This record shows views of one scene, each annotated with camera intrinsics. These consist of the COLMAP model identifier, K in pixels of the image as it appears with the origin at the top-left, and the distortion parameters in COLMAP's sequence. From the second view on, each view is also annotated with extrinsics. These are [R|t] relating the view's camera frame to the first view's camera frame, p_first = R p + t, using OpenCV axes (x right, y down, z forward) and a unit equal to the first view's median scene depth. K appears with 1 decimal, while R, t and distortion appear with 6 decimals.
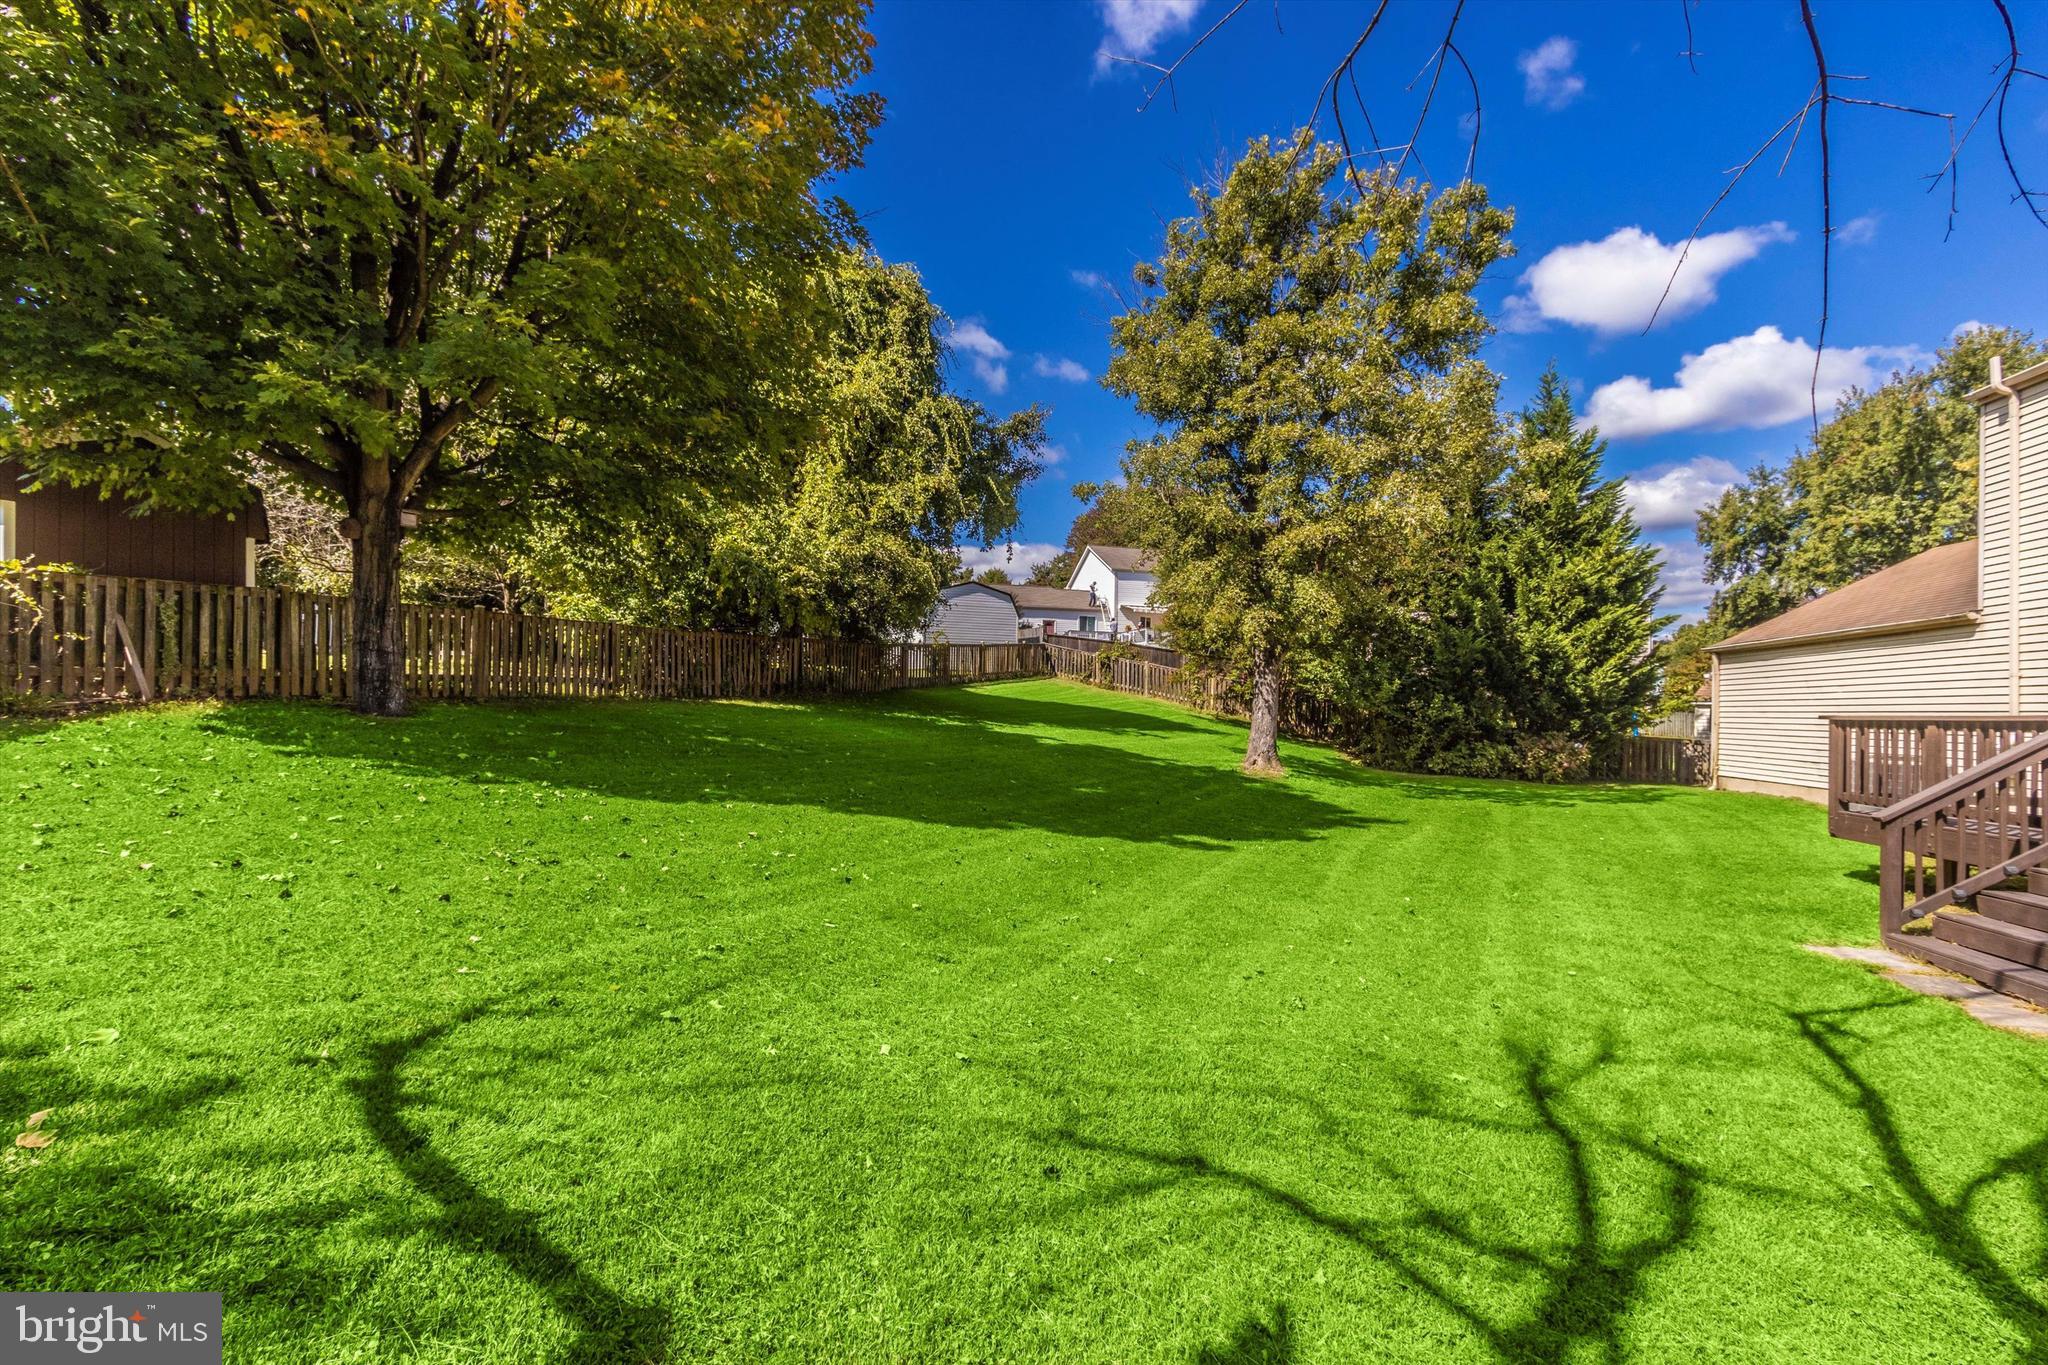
lens RADIAL K [[857.1, 0, 1059.2], [0, 857.1, 672.4], [0, 0, 1]] dist [-0.000231, -0.000253]
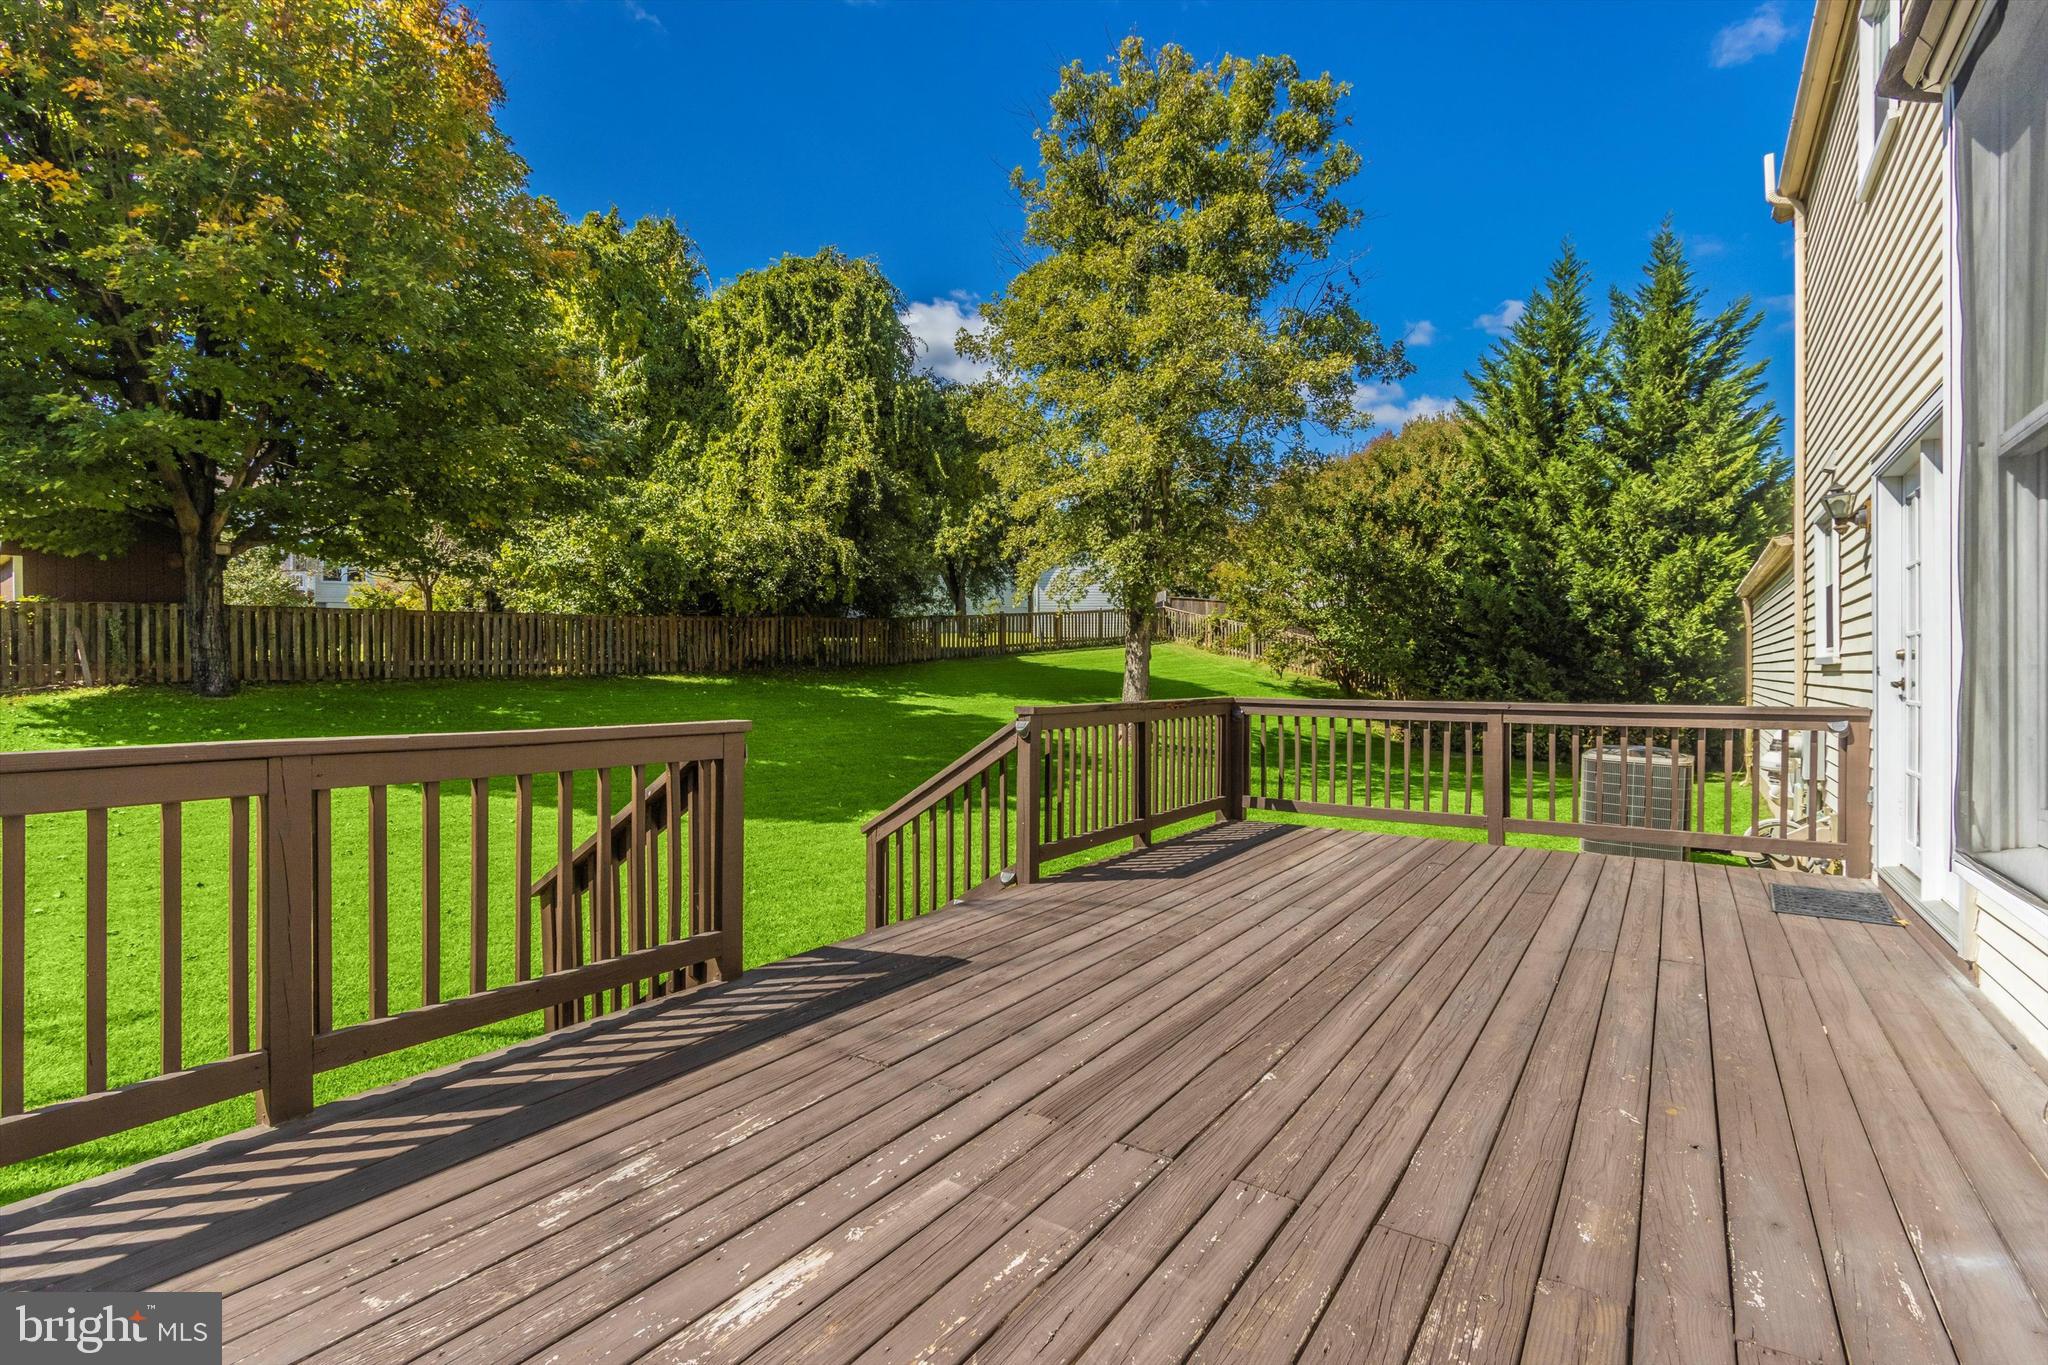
lens RADIAL K [[871.7, 0, 1018.8], [0, 871.7, 640.0], [0, 0, 1]] dist [0.001470, -0.000143]
pose [[0.934470, -0.024761, -0.355180, 0.404448], [0.025938, 0.999663, -0.001449, -0.001189], [0.355096, -0.007859, 0.934797, 0.076100]]
